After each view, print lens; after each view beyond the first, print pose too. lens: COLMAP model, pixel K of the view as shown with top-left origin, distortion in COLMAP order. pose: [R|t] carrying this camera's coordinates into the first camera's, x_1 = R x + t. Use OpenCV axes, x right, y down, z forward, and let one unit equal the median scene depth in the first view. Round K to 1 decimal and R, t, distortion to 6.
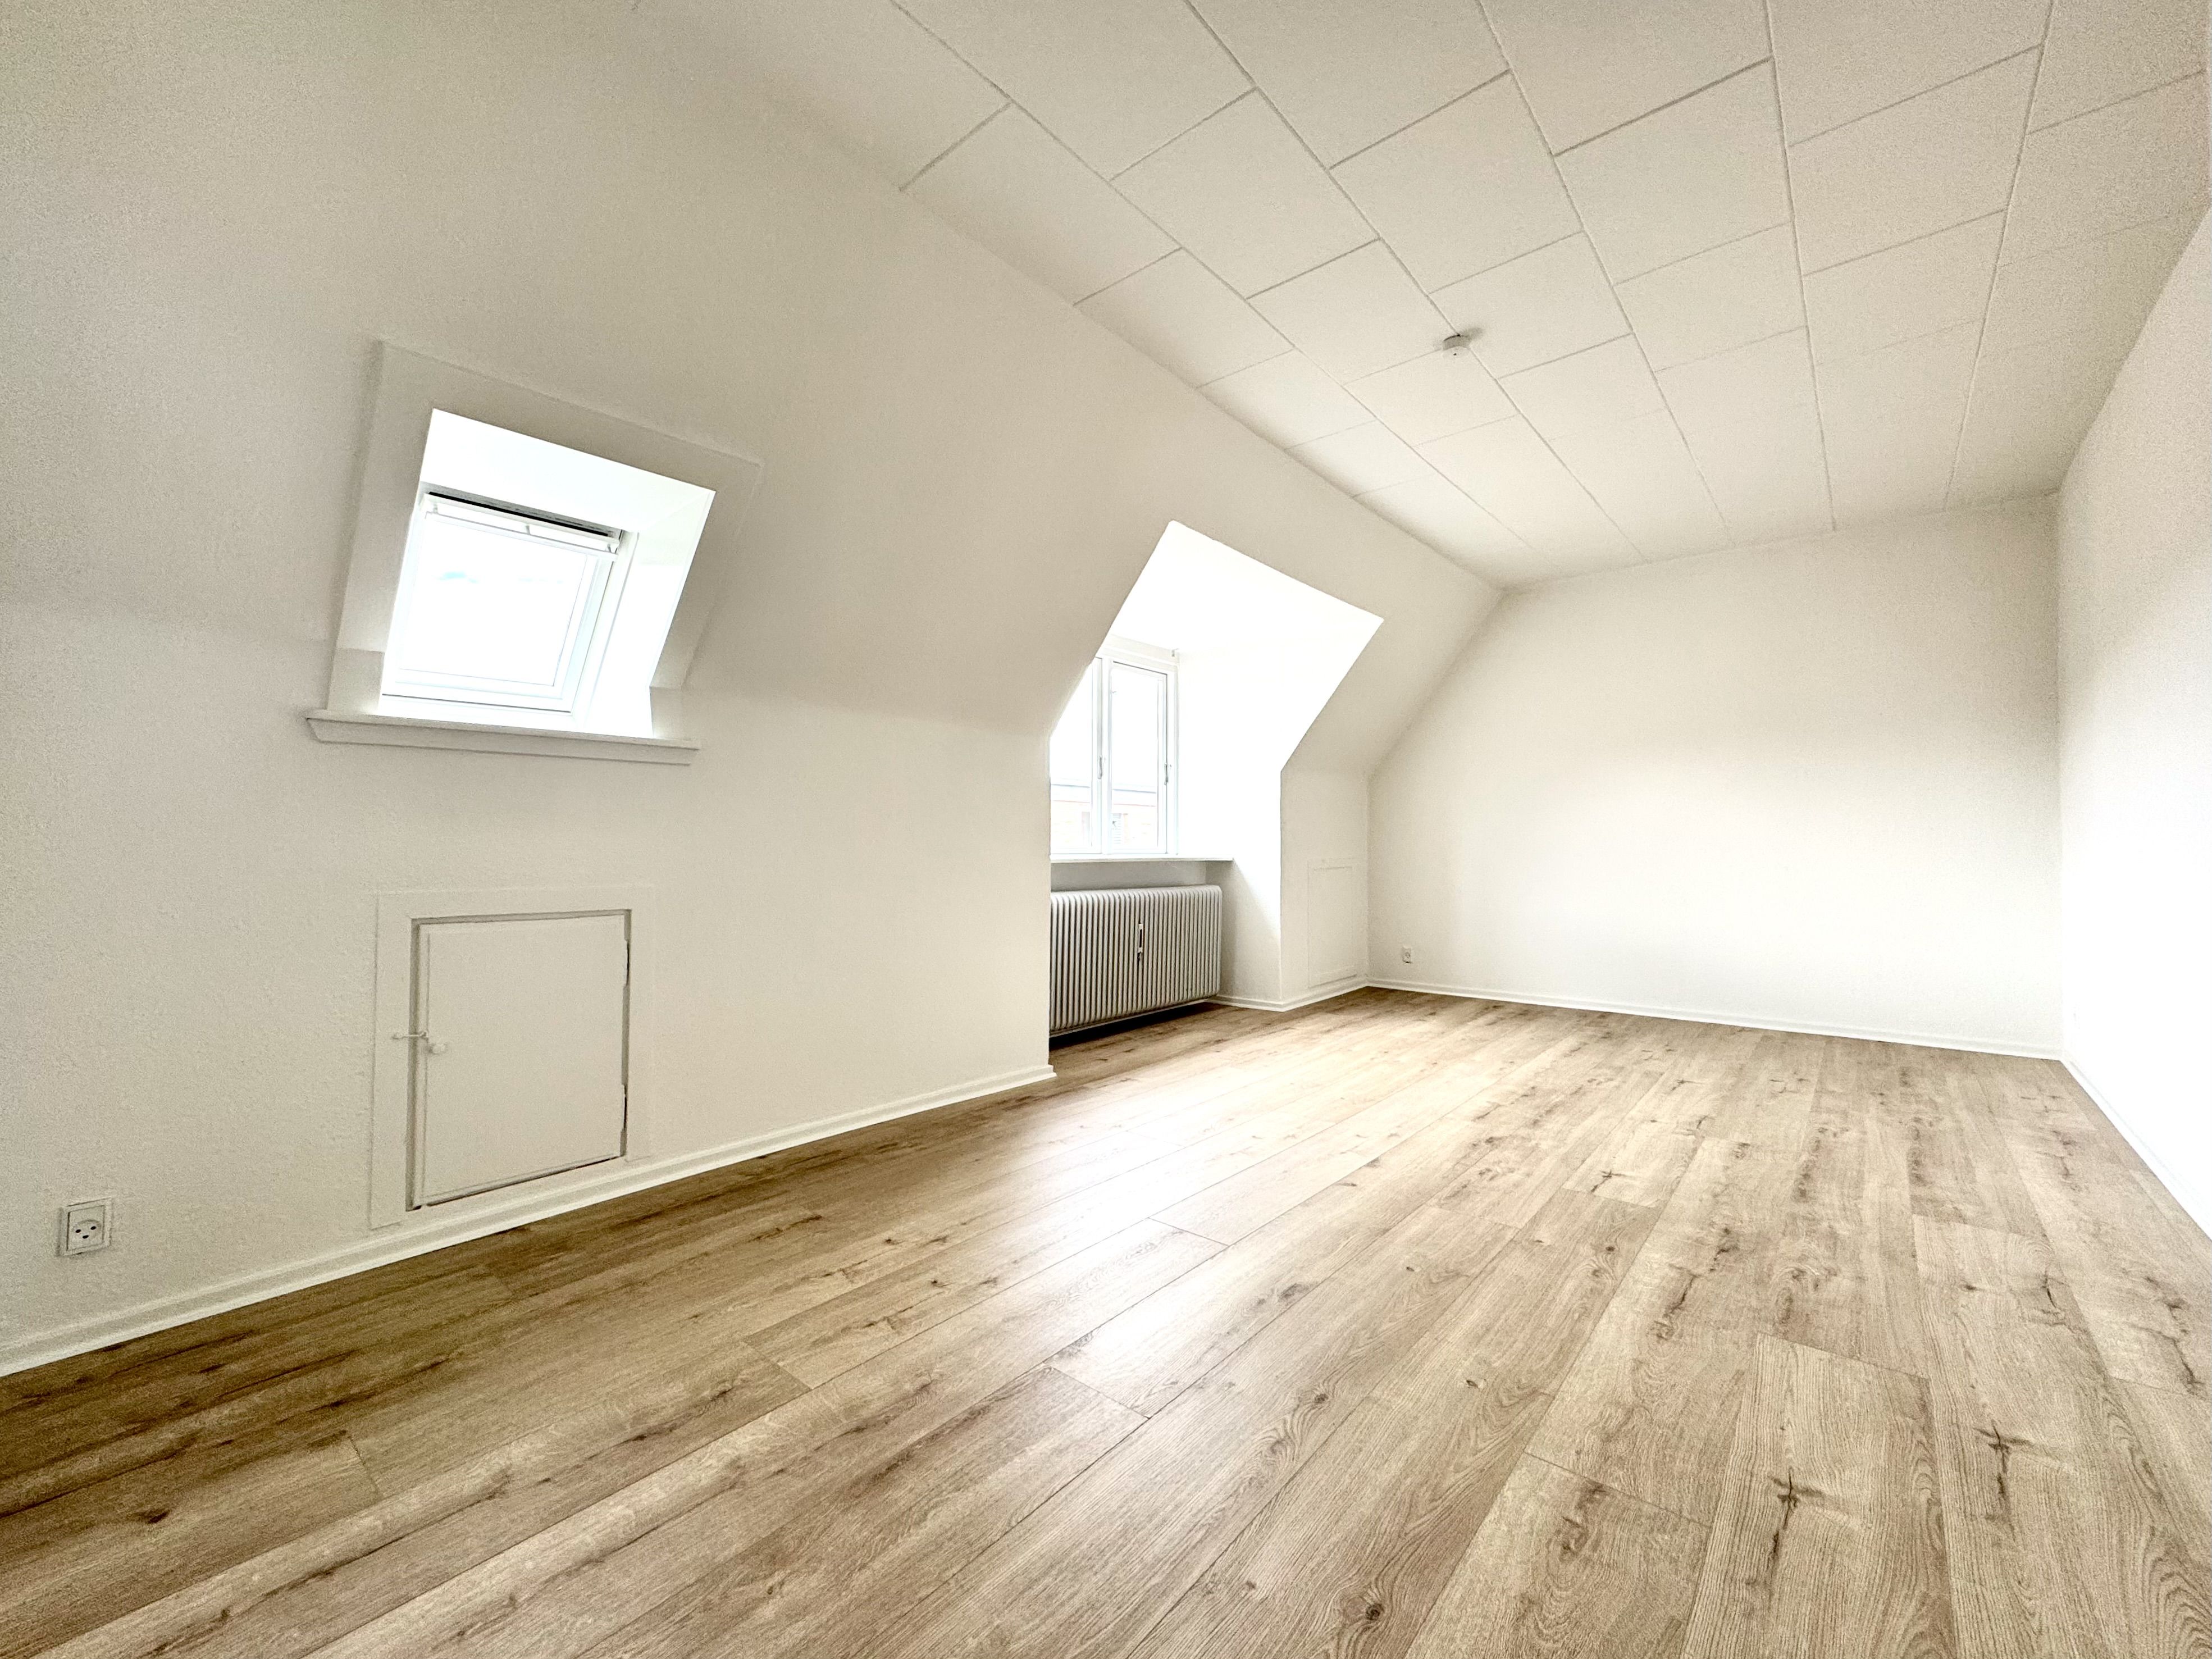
lens RADIAL K [[899.3, 0, 1104.7], [0, 899.3, 813.5], [0, 0, 1]] dist [-0.001754, 0.000211]
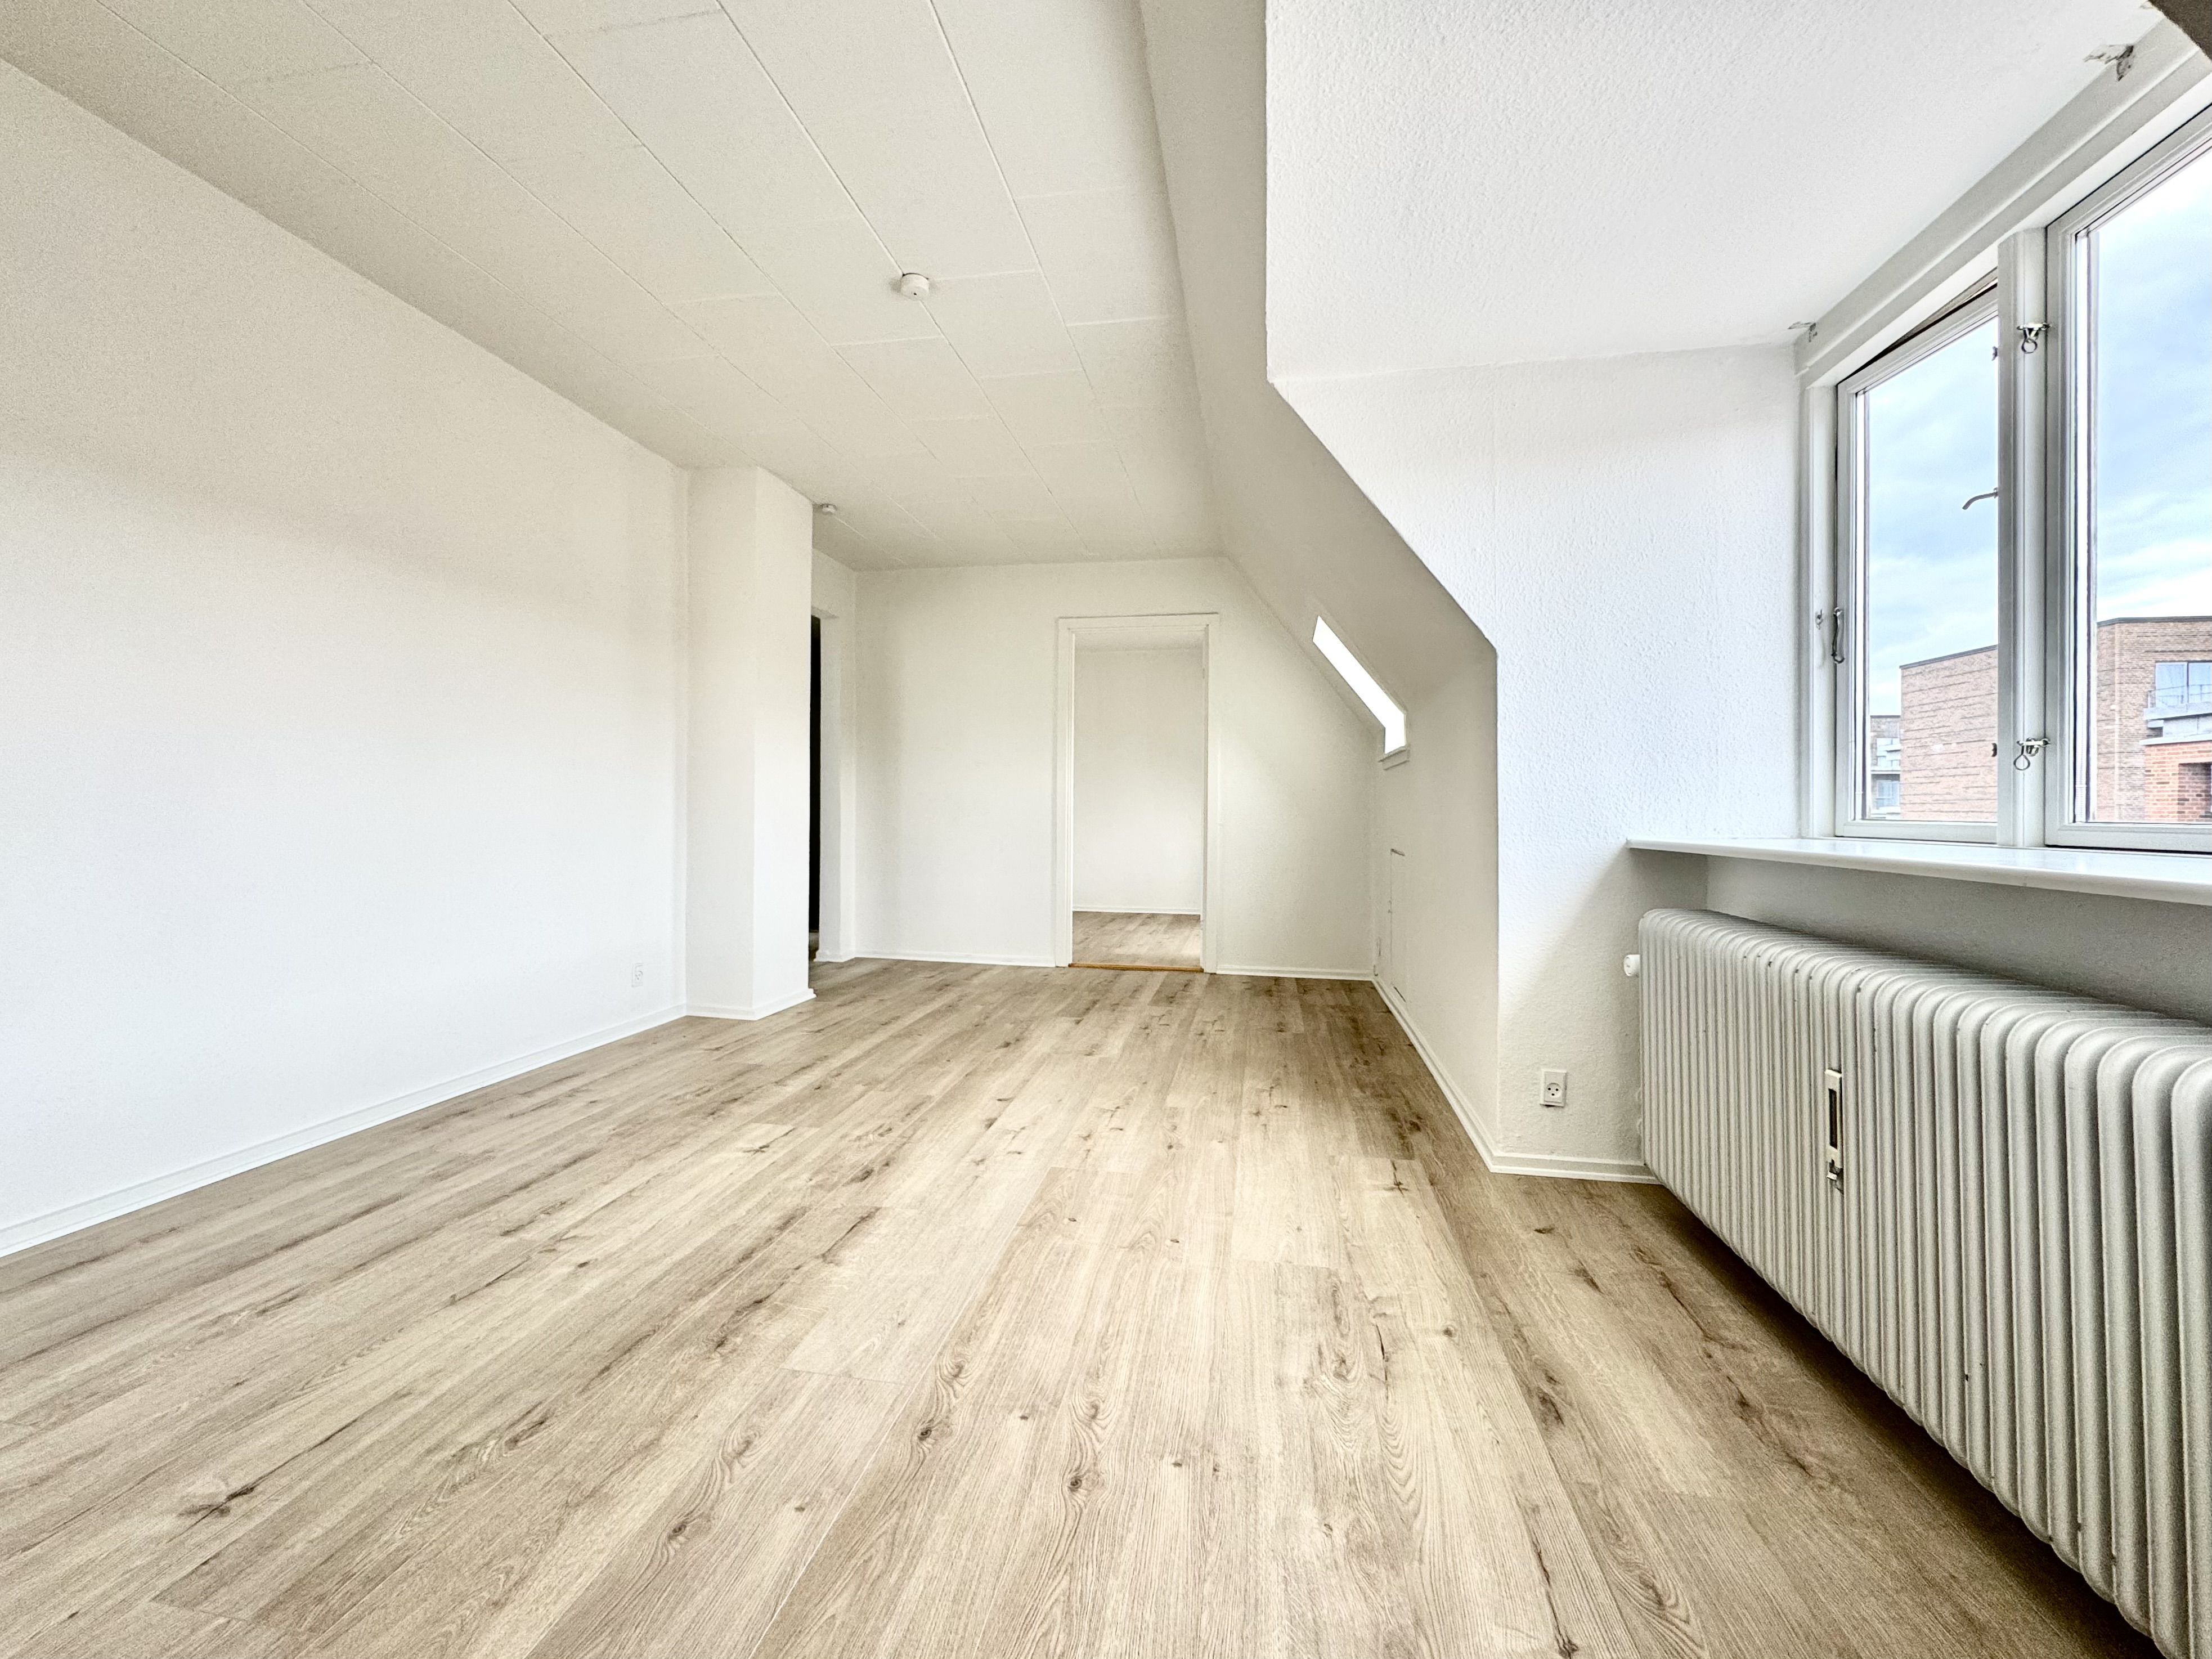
lens RADIAL K [[899.3, 0, 1104.7], [0, 899.3, 813.5], [0, 0, 1]] dist [-0.001754, 0.000211]
pose [[-0.861374, -0.007737, -0.507912, 0.789381], [0.007437, 0.999585, -0.027839, 0.075802], [0.507917, -0.027758, -0.860959, 2.177273]]
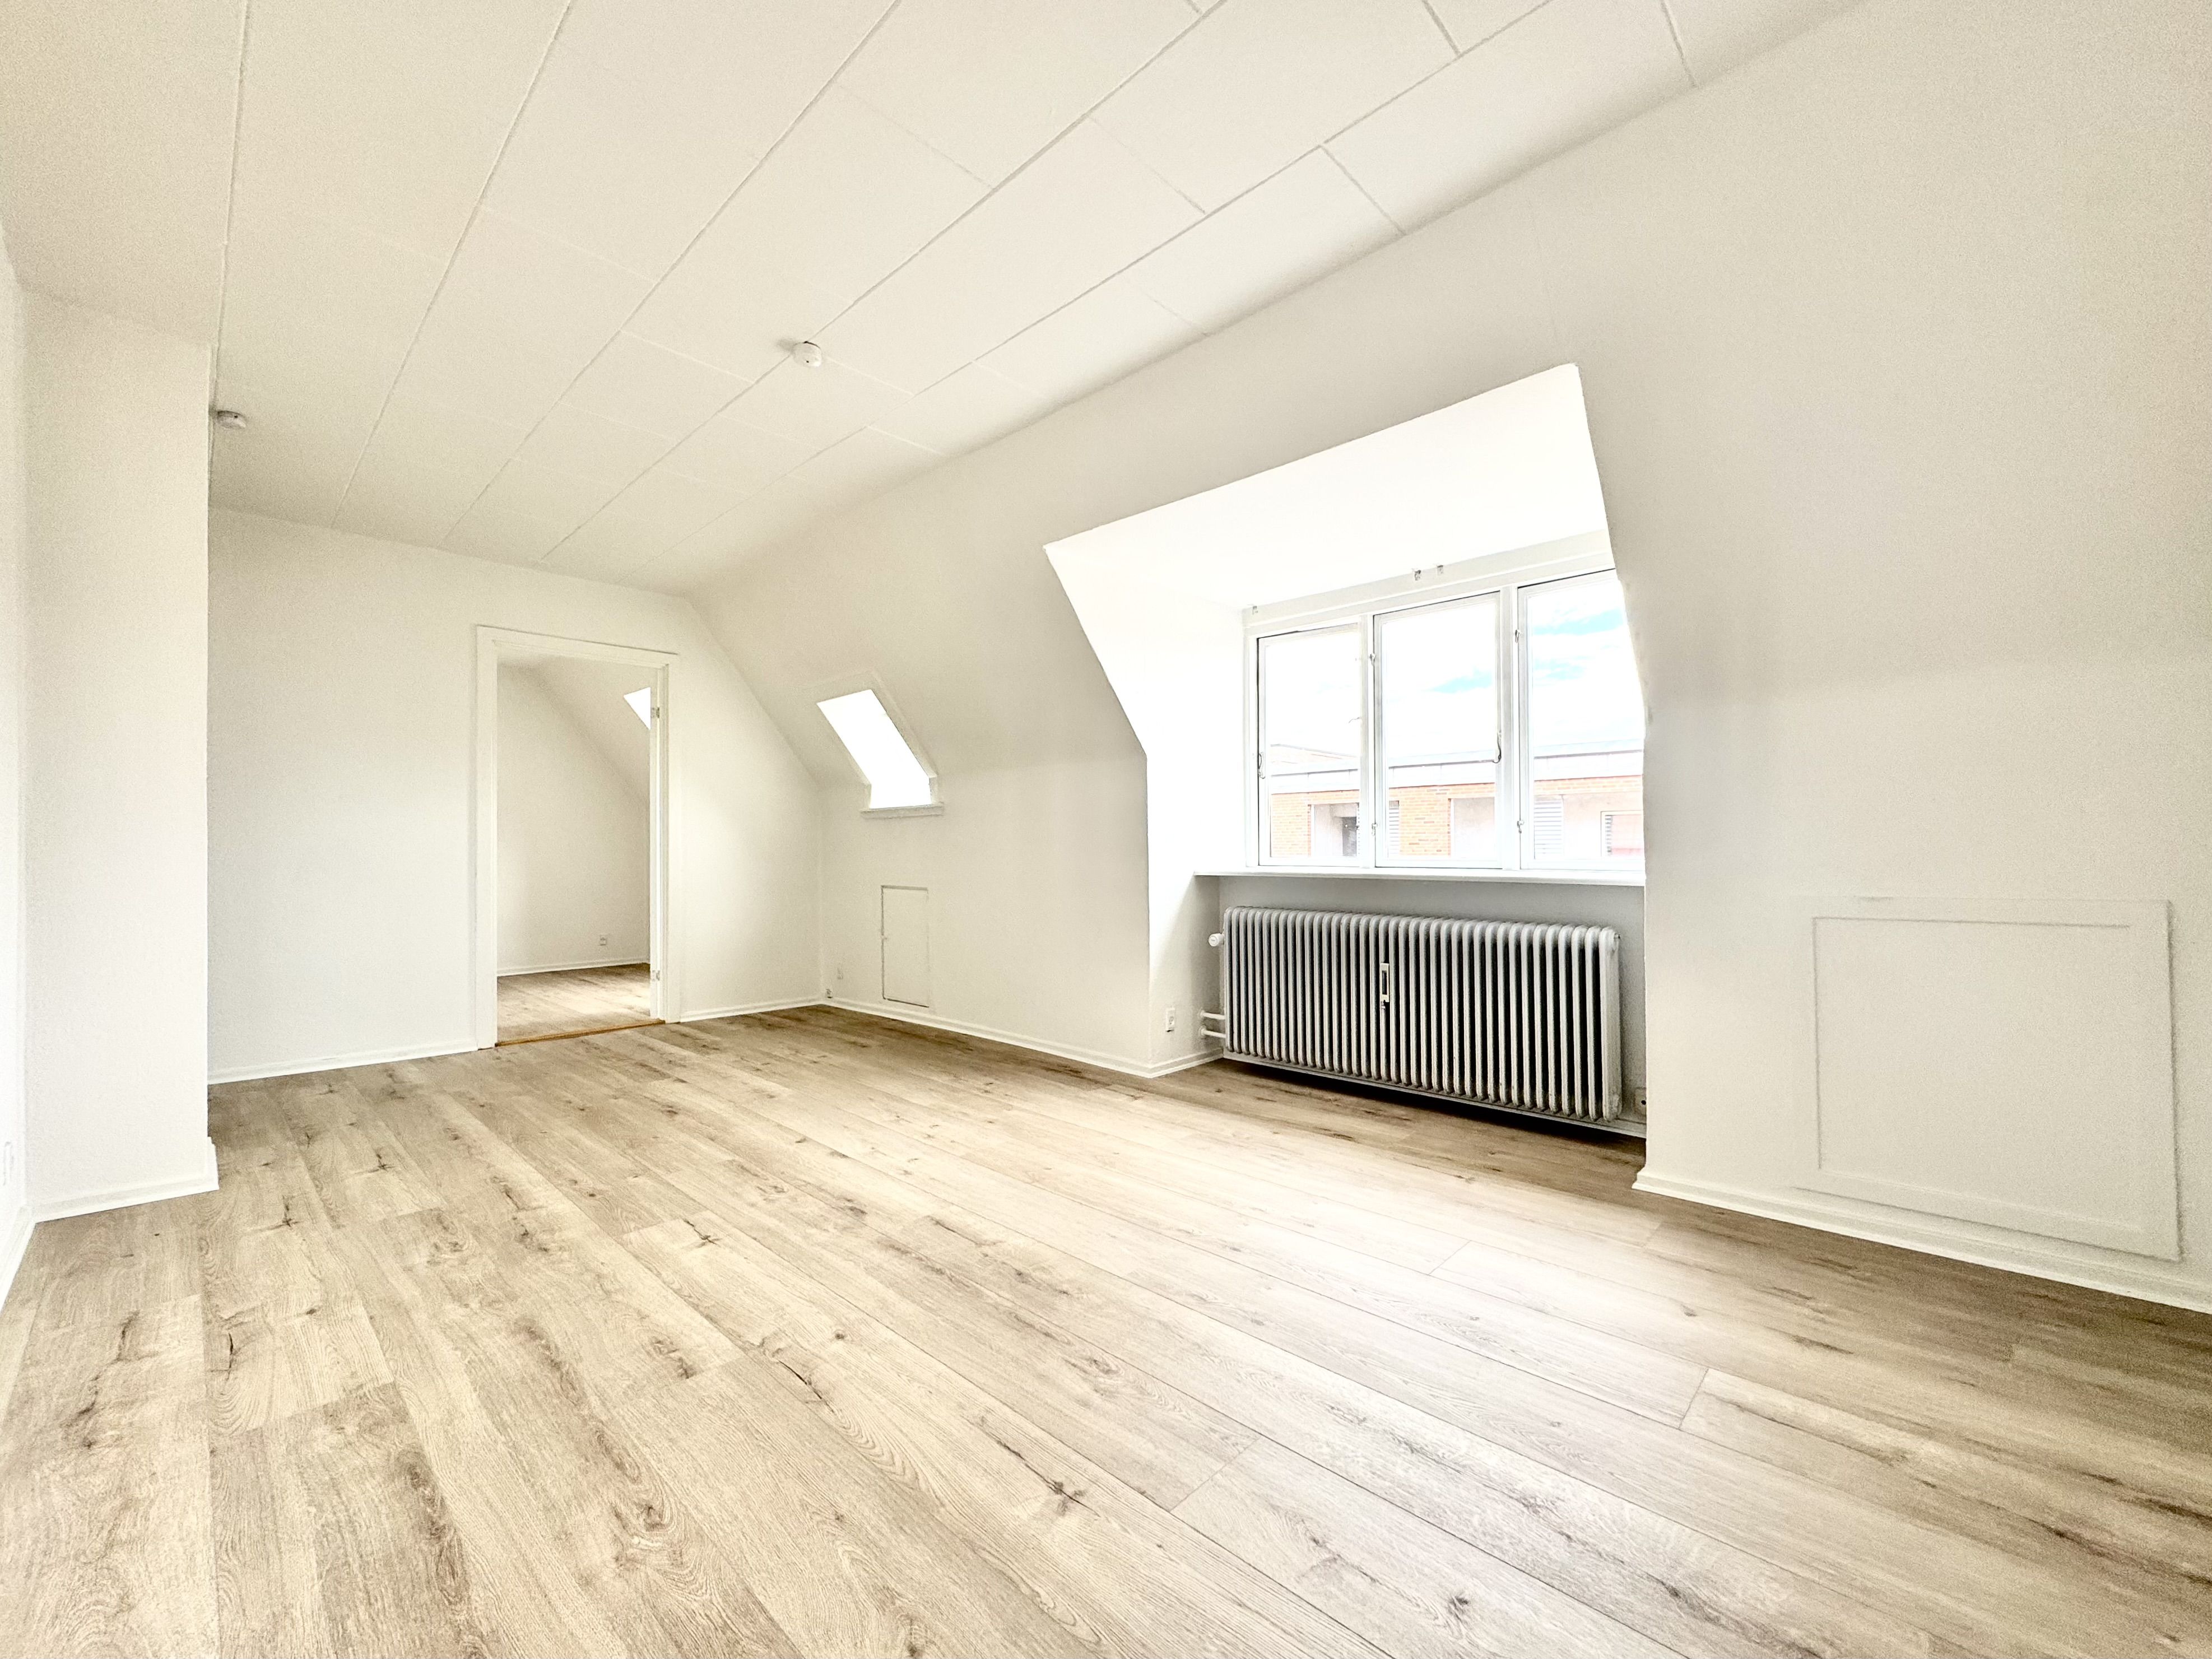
lens RADIAL K [[897.1, 0, 1103.7], [0, 897.1, 840.7], [0, 0, 1]] dist [-0.000155, -0.000314]
pose [[-0.060309, -0.010482, -0.998125, 1.521278], [0.038342, 0.999183, -0.012810, 0.040347], [0.997443, -0.039043, -0.059858, 1.559109]]
